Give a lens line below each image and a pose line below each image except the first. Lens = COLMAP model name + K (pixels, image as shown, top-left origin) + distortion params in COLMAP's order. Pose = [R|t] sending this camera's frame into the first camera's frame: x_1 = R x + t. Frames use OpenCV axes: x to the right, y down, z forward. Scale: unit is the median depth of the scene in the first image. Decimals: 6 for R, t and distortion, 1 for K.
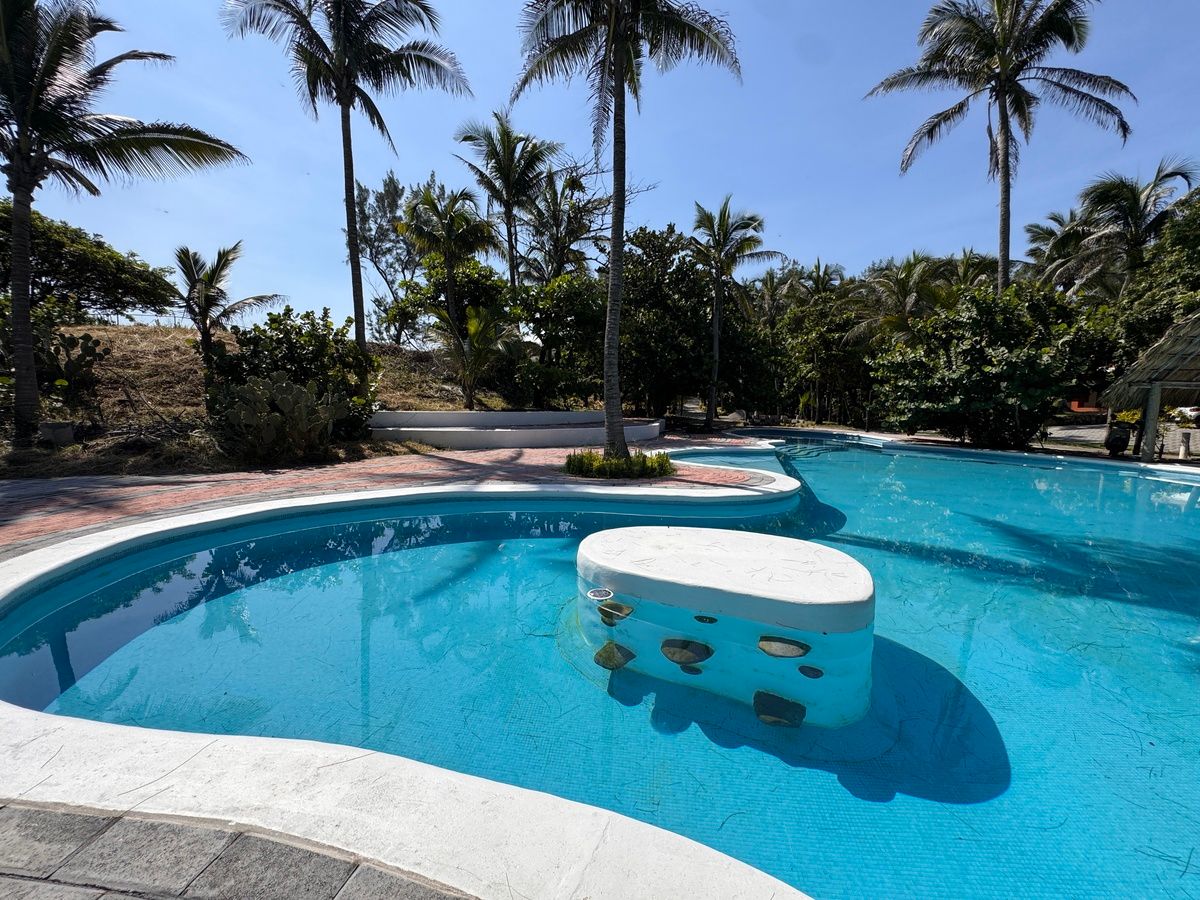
lens RADIAL K [[484.6, 0, 599.1], [0, 484.6, 446.3], [0, 0, 1]] dist [-0.001989, 0.000842]
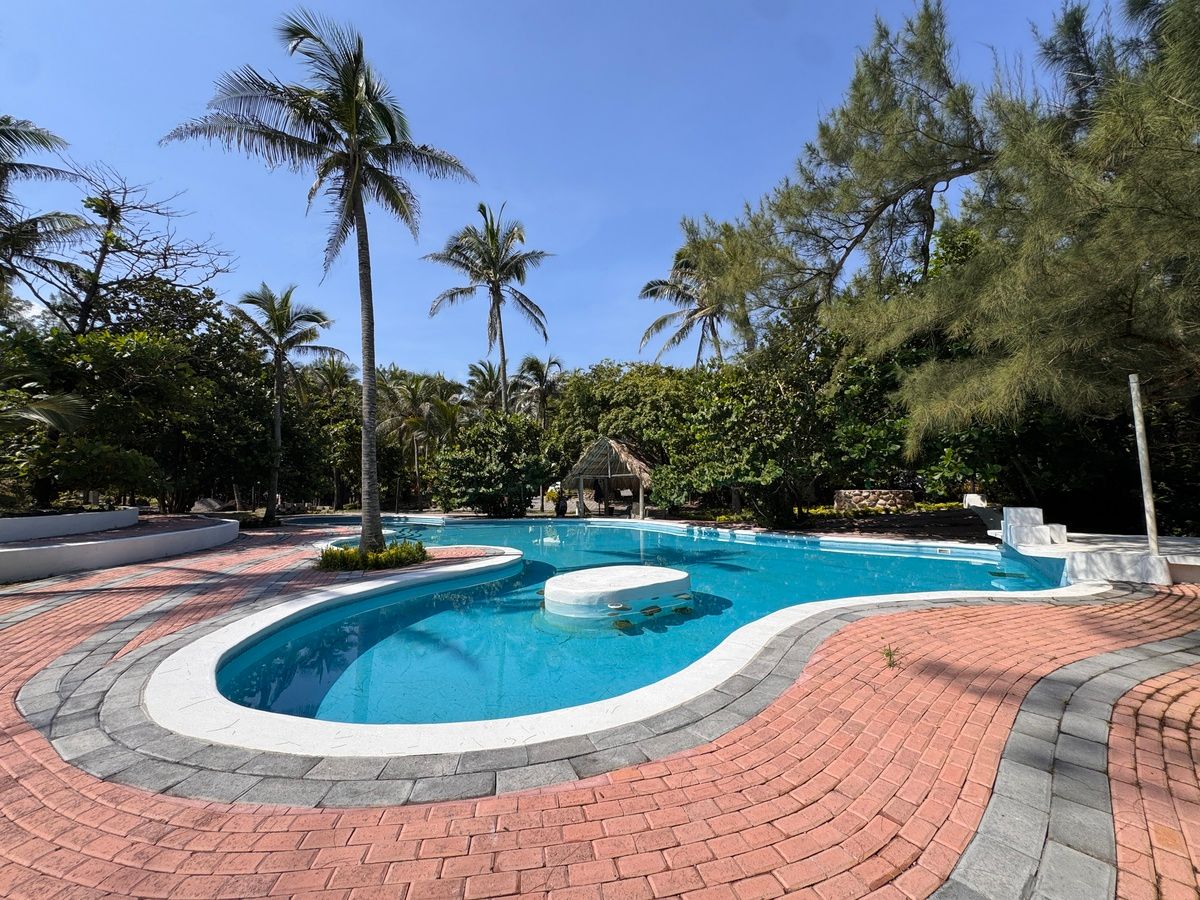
lens RADIAL K [[481.0, 0, 599.1], [0, 481.0, 446.3], [0, 0, 1]] dist [0.001338, 0.000052]
pose [[0.473822, 0.053932, 0.878967, -0.362477], [0.095386, 0.989107, -0.112109, -0.019486], [-0.875439, 0.136961, 0.463517, 0.033350]]
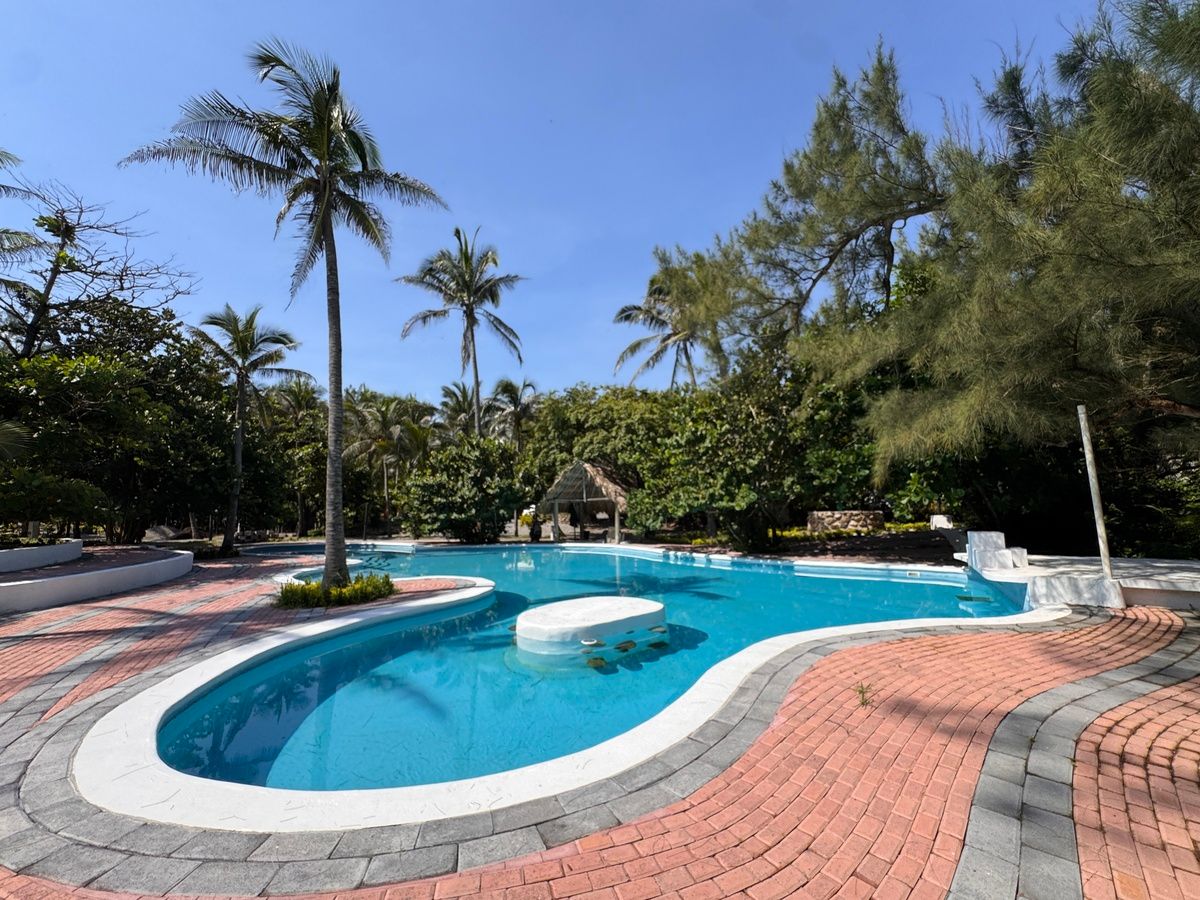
lens RADIAL K [[484.6, 0, 599.1], [0, 484.6, 446.3], [0, 0, 1]] dist [-0.001989, 0.000842]
pose [[0.429856, 0.089889, 0.898412, -0.361084], [0.105700, 0.983180, -0.148944, -0.028422], [-0.896689, 0.158986, 0.413125, 0.030327]]
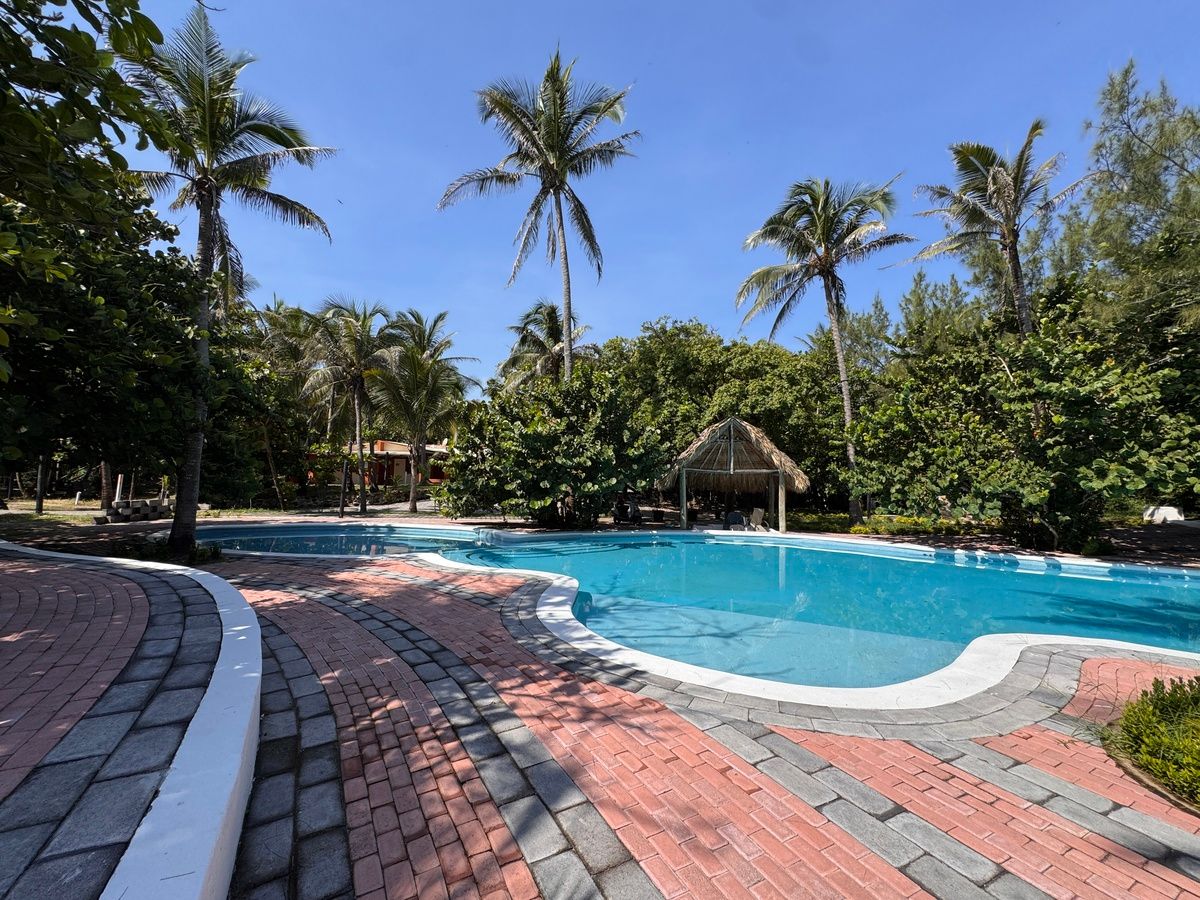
lens RADIAL K [[481.0, 0, 599.1], [0, 481.0, 446.3], [0, 0, 1]] dist [0.001338, 0.000052]
pose [[0.159587, 0.057554, 0.985505, -0.155064], [0.070643, 0.995074, -0.069552, -0.088639], [-0.984653, 0.080719, 0.154735, 0.766652]]
